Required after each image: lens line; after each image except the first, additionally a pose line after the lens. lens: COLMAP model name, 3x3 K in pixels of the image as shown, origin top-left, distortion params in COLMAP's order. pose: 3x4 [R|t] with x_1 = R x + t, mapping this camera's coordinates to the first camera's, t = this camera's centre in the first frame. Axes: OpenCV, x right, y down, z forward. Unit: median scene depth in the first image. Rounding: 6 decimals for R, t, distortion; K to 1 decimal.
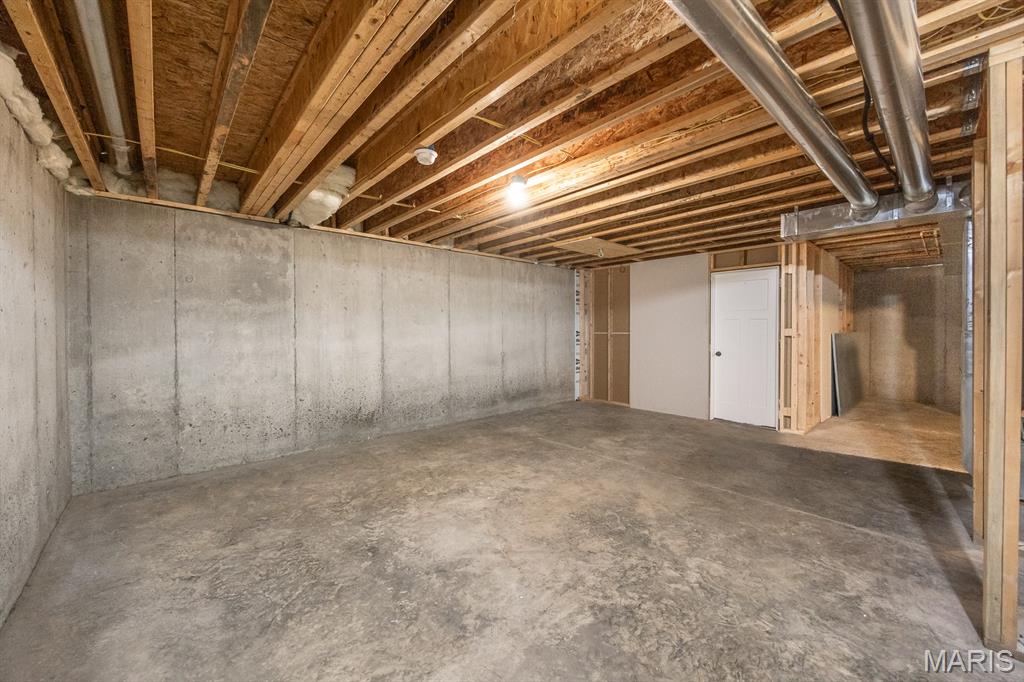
lens RADIAL K [[403.6, 0, 513.8], [0, 403.6, 334.6], [0, 0, 1]] dist [-0.006860, 0.000506]
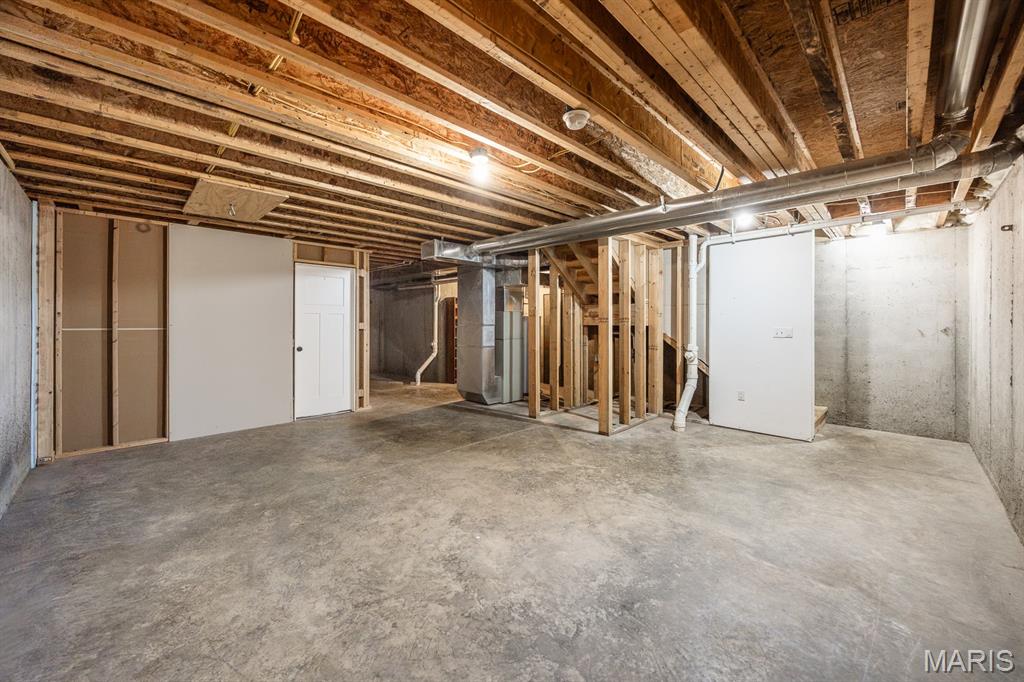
lens RADIAL K [[403.6, 0, 528.2], [0, 403.6, 323.1], [0, 0, 1]] dist [-0.006860, 0.000506]
pose [[-0.097109, -0.000216, 0.995274, -0.882445], [0.008992, 0.999959, 0.001094, -0.016918], [-0.995233, 0.009056, -0.097103, 1.000974]]
